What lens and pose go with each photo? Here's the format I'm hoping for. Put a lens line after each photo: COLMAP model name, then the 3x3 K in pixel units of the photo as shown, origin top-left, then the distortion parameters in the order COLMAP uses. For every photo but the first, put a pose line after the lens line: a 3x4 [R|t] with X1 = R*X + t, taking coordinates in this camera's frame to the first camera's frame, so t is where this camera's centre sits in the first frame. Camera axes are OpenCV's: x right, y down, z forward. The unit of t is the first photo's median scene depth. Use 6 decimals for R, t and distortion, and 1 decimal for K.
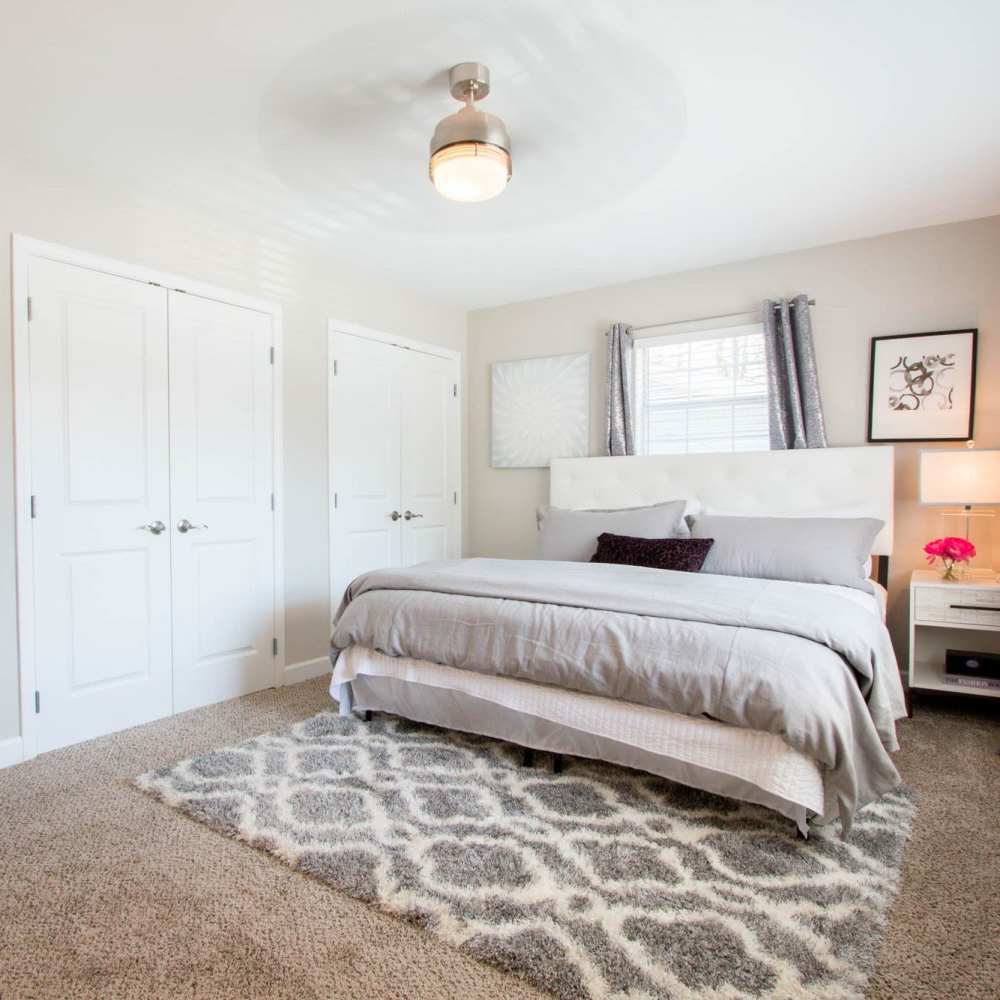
lens RADIAL K [[724.0, 0, 473.9], [0, 724.0, 503.0], [0, 0, 1]] dist [-0.007069, -0.001420]
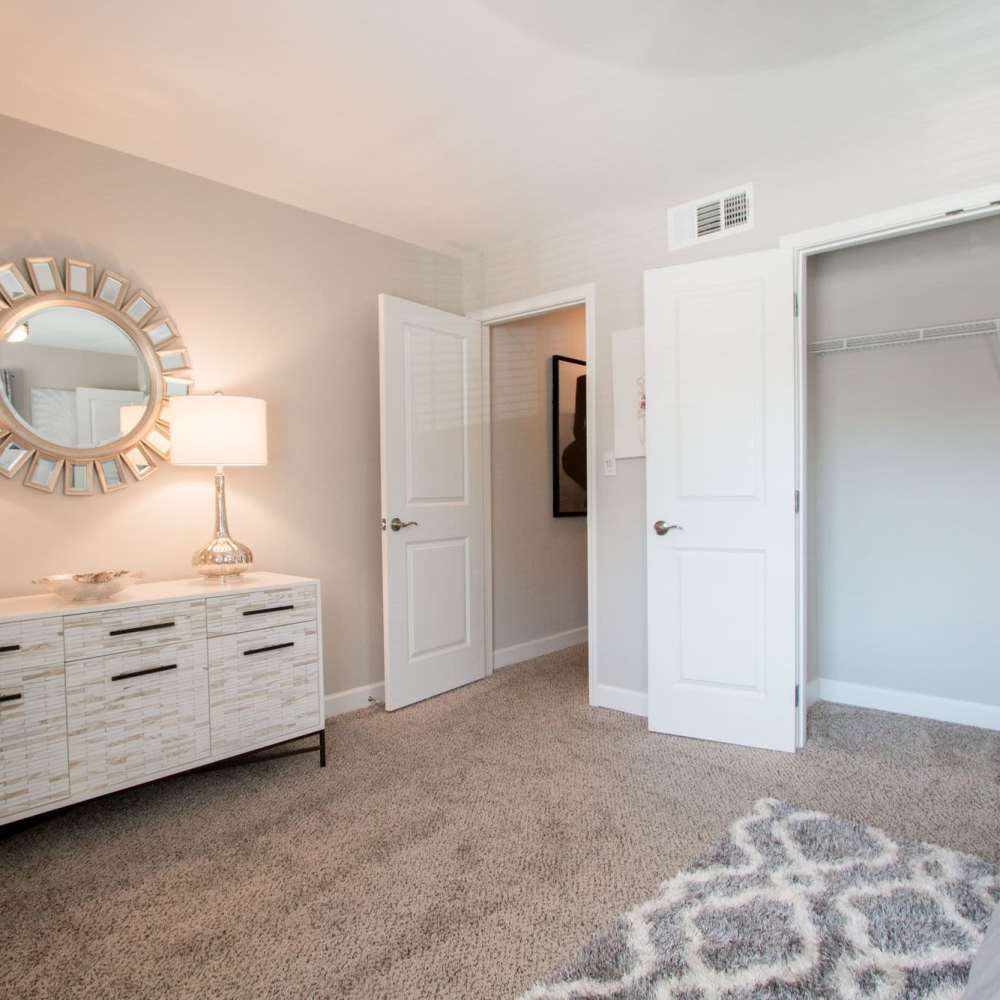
lens RADIAL K [[724.0, 0, 473.9], [0, 724.0, 503.0], [0, 0, 1]] dist [-0.007069, -0.001420]
pose [[-0.158908, 0.029108, -0.986864, 0.513884], [-0.007651, 0.999499, 0.030713, -0.025532], [0.987264, 0.012431, -0.158606, 0.794615]]
